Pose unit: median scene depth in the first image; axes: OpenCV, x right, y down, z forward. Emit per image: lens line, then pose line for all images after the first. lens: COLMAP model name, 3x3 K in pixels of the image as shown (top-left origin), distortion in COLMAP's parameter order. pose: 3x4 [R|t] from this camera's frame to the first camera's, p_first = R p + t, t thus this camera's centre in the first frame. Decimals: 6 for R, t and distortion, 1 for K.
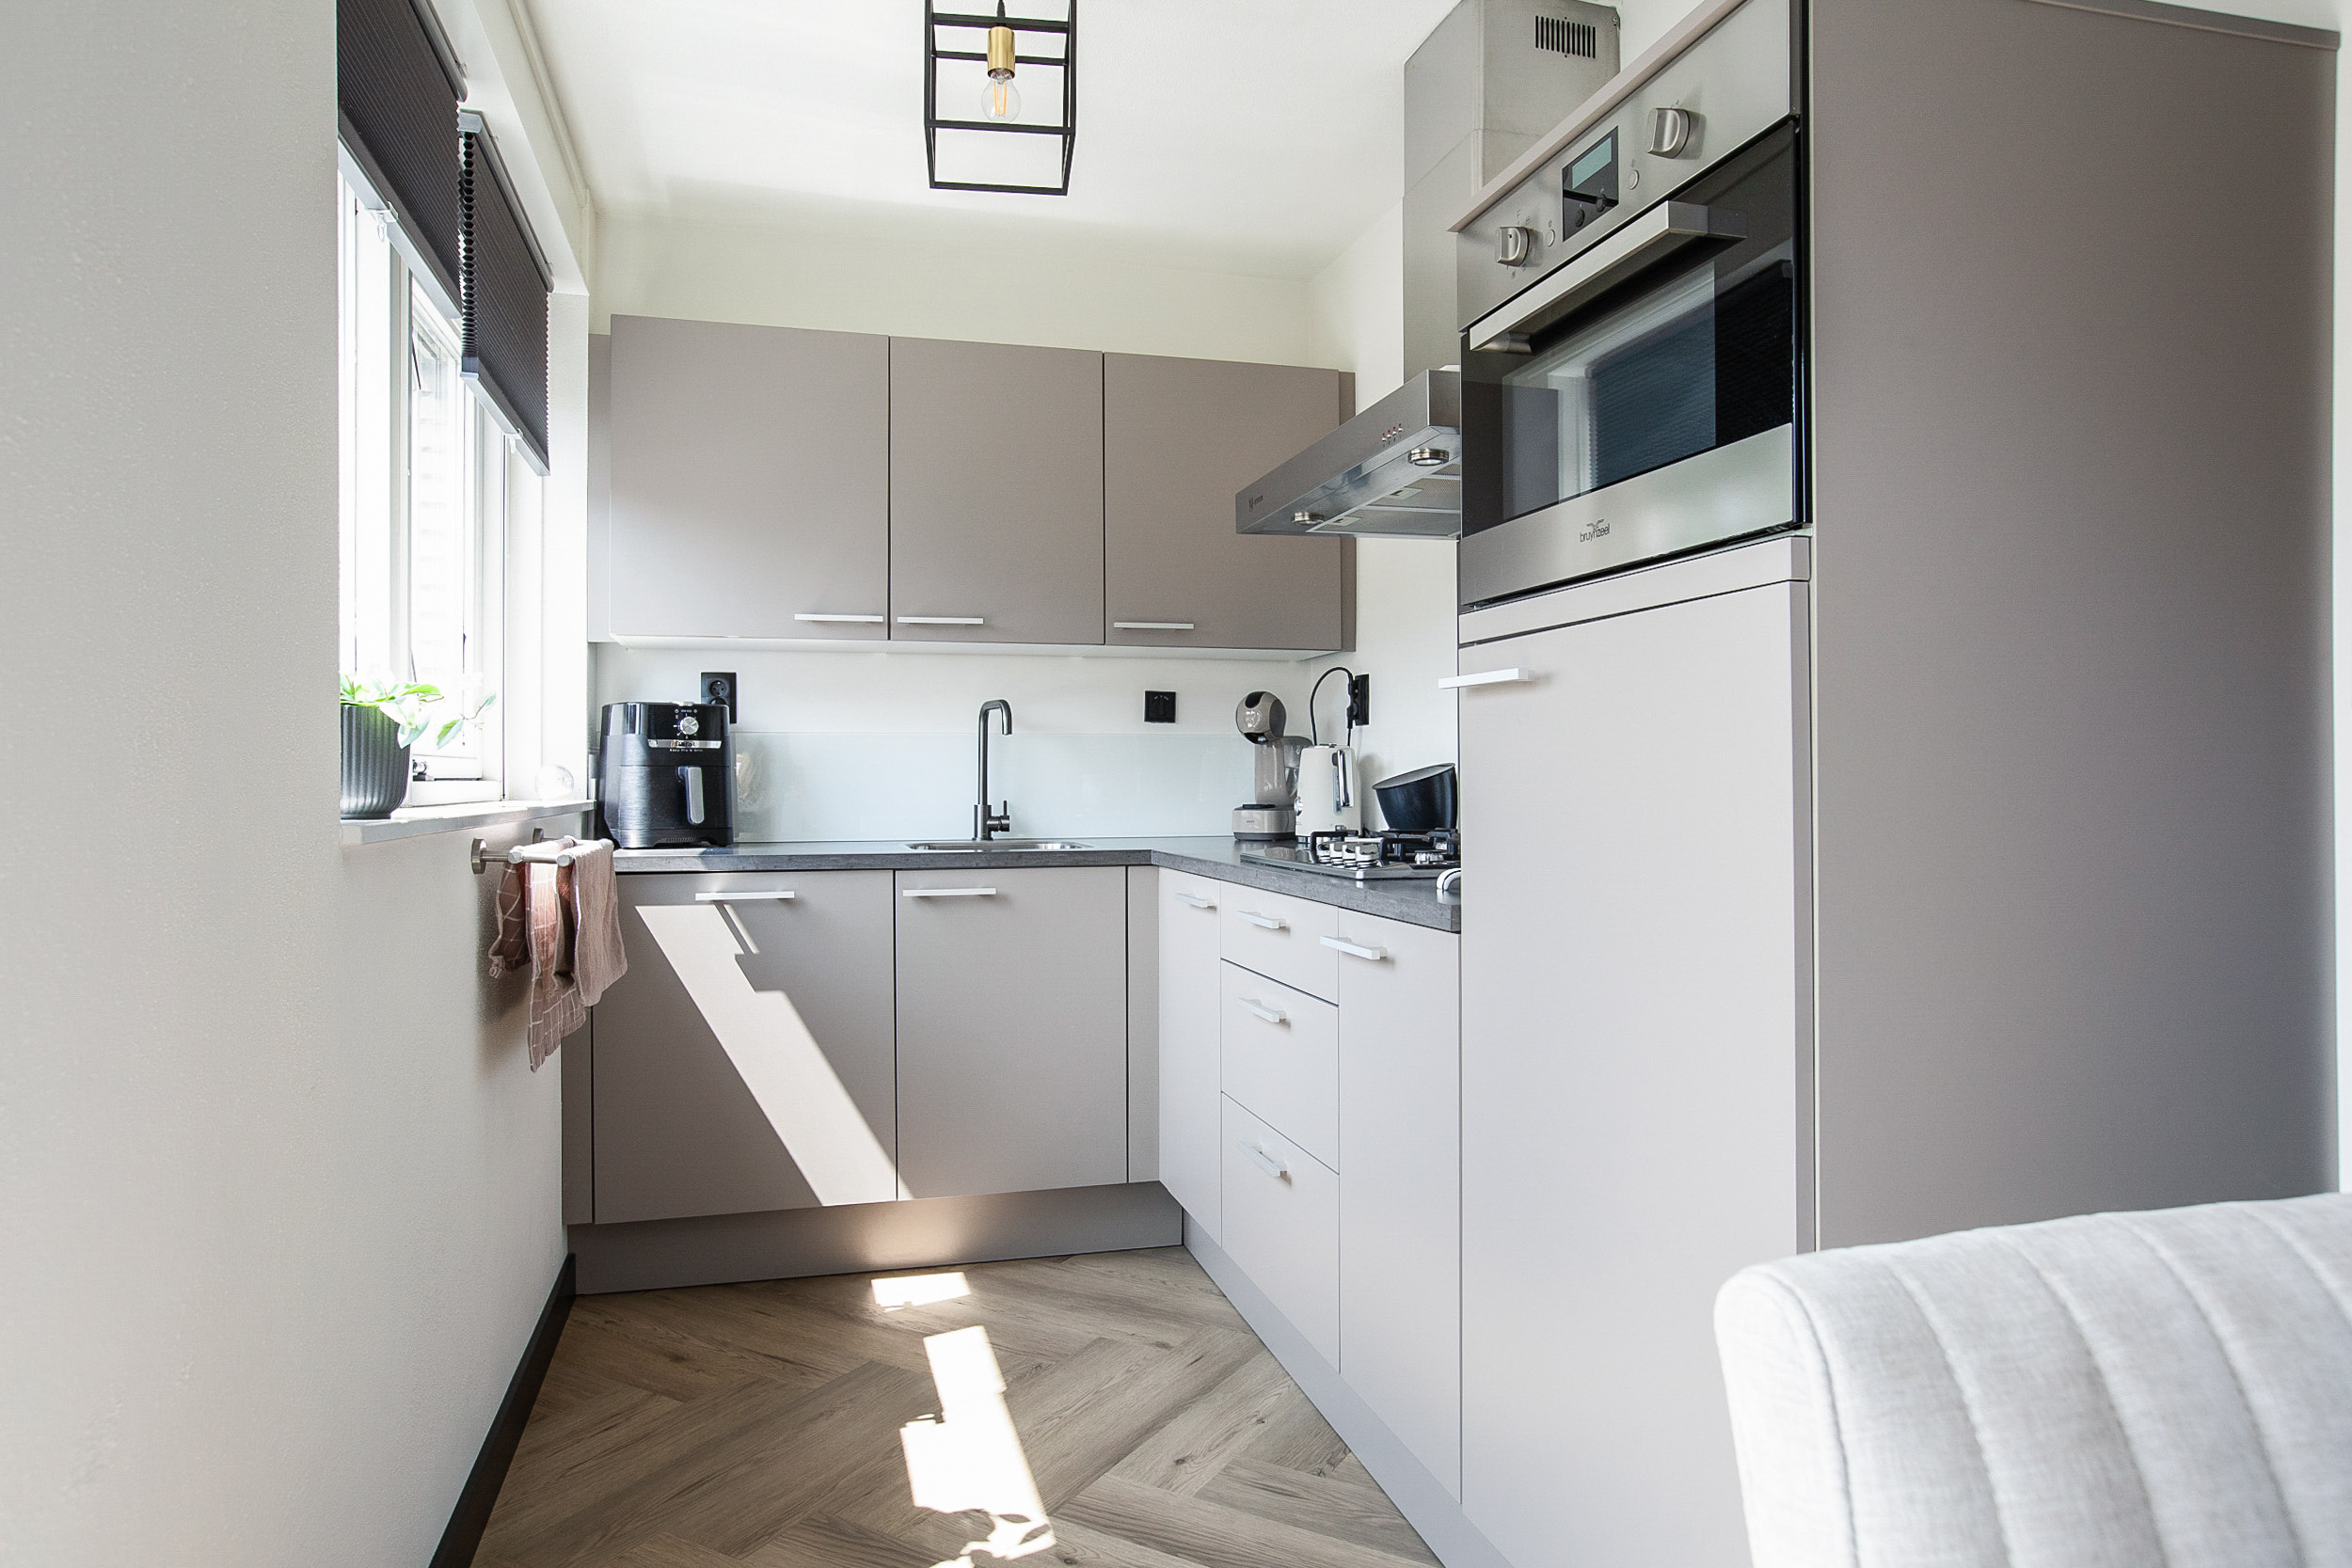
lens RADIAL K [[1468.8, 0, 1176.0], [0, 1468.8, 784.0], [0, 0, 1]] dist [-0.023381, 0.000975]
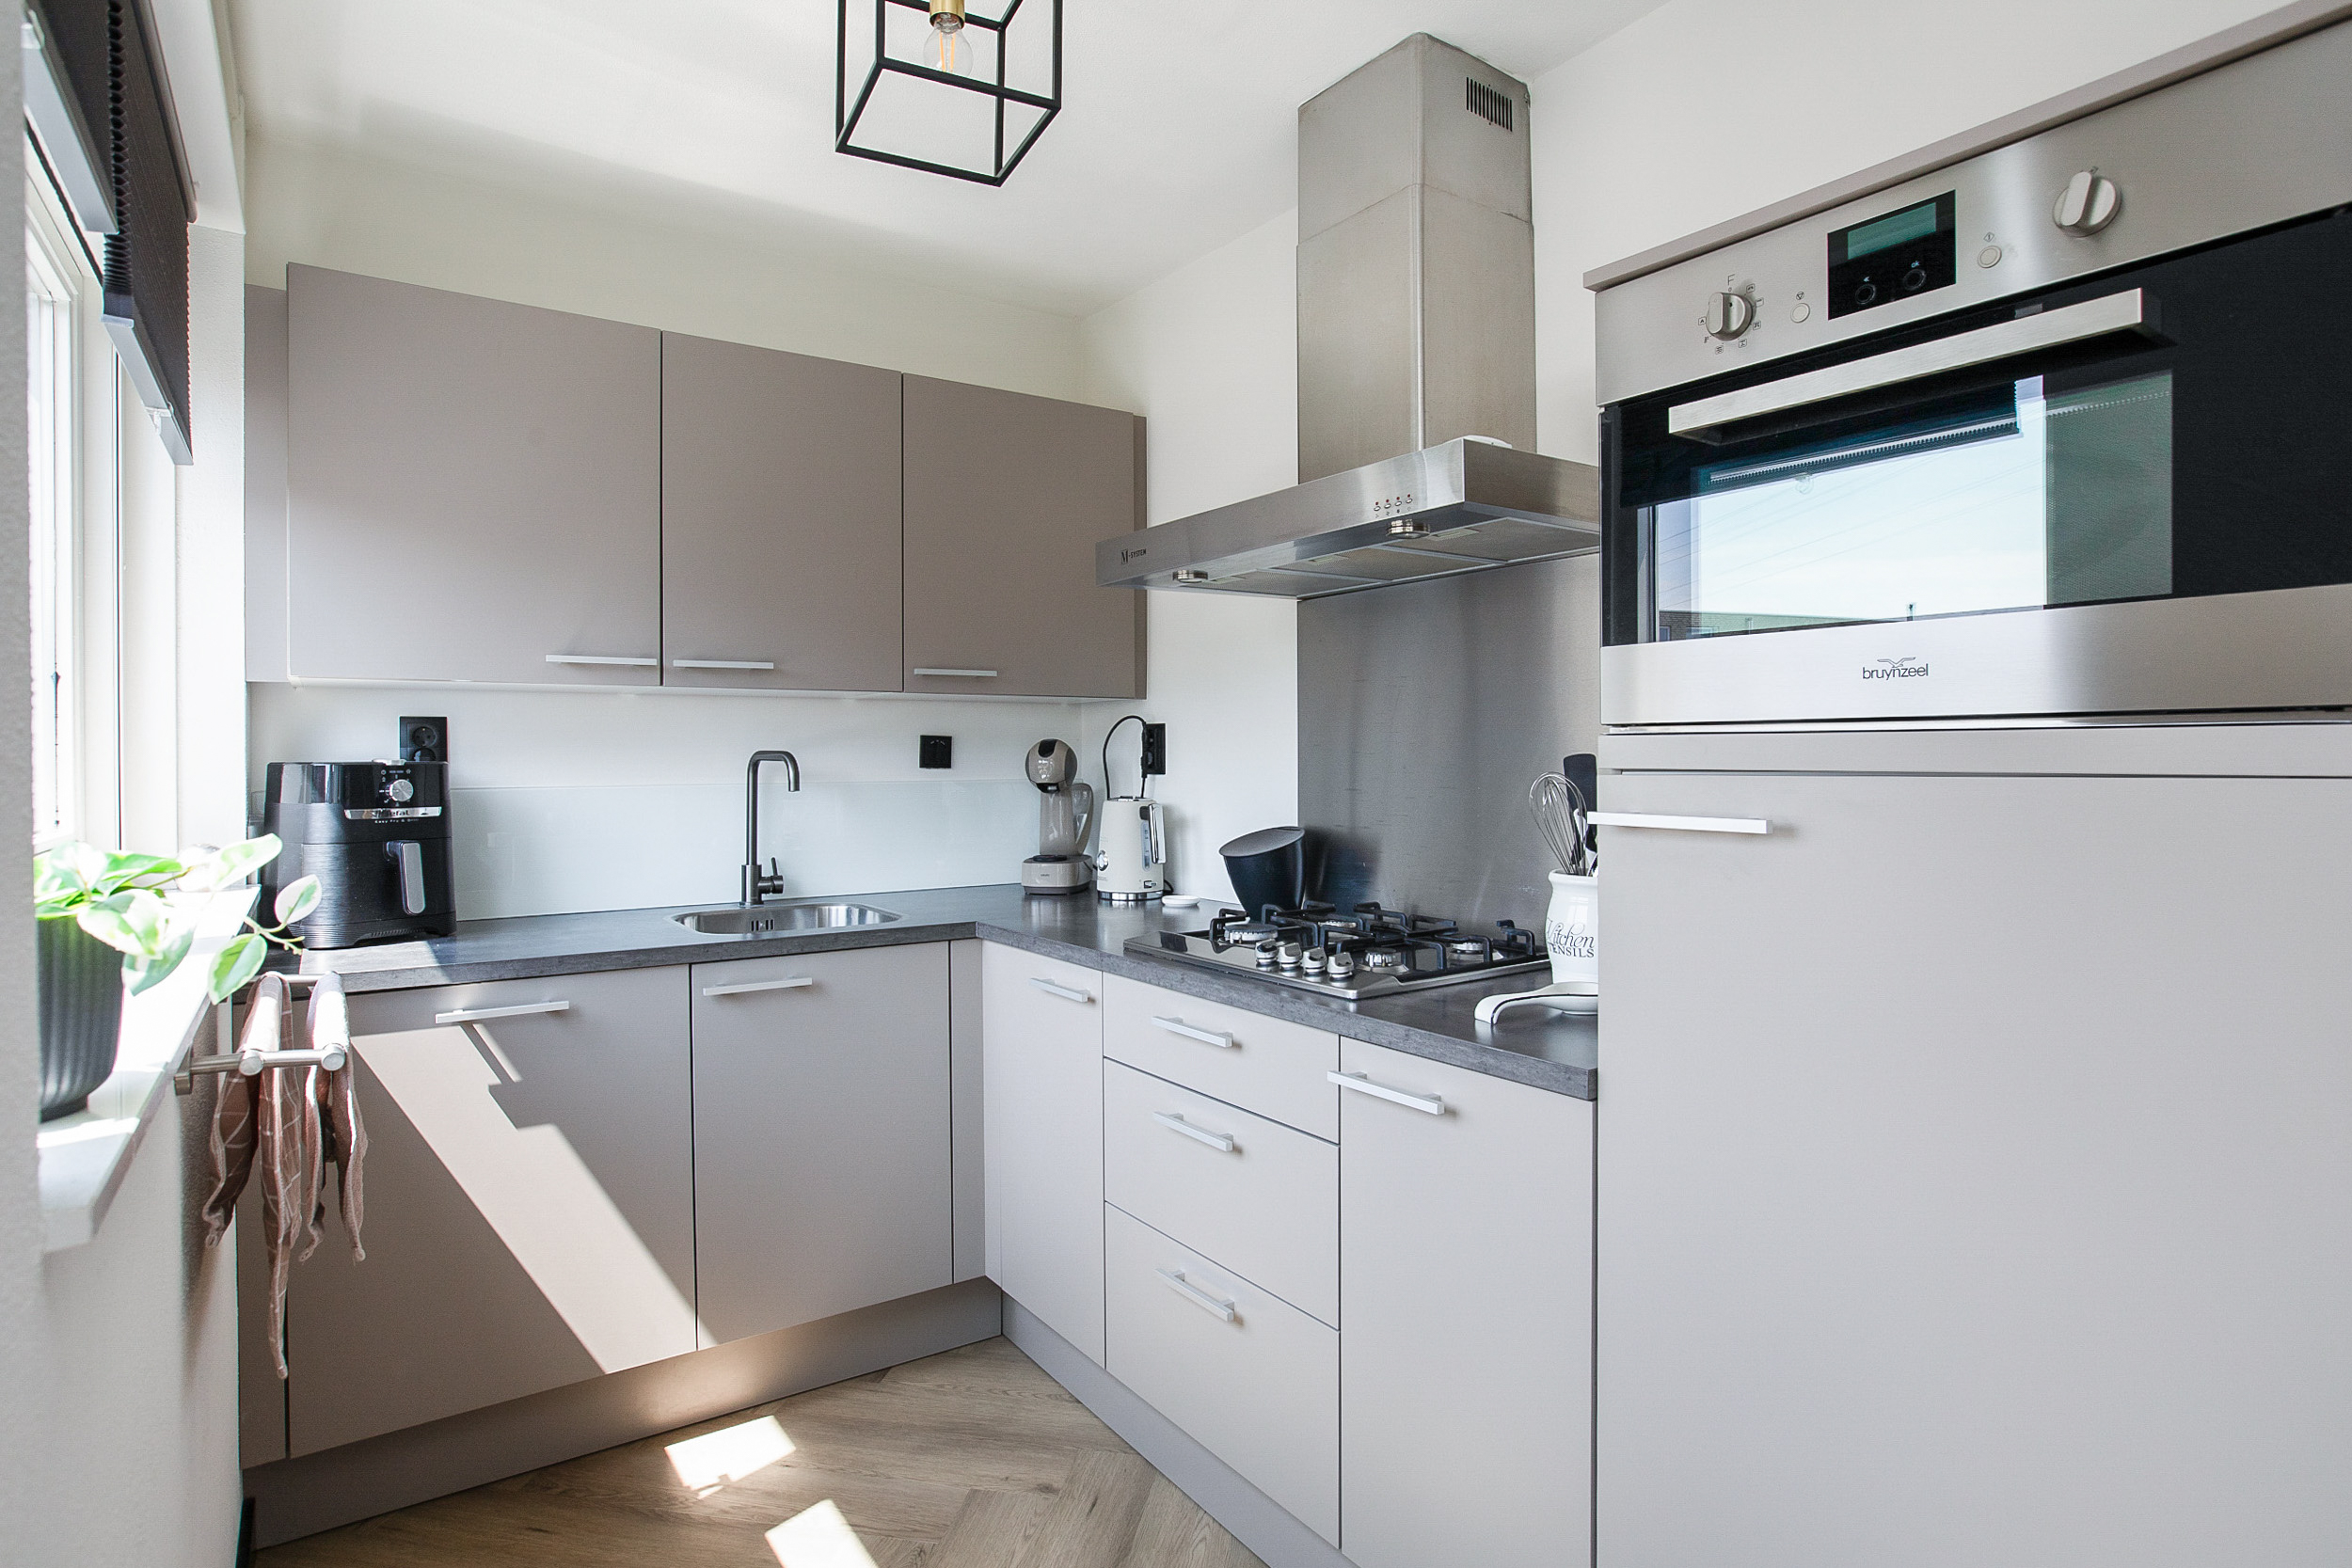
lens RADIAL K [[1251.1, 0, 1181.5], [0, 1251.1, 769.3], [0, 0, 1]] dist [-0.037704, 0.020569]
pose [[0.940734, -0.004275, 0.339117, -0.162114], [0.001255, 0.999958, 0.009125, -0.057974], [-0.339142, -0.008159, 0.940700, 0.222020]]
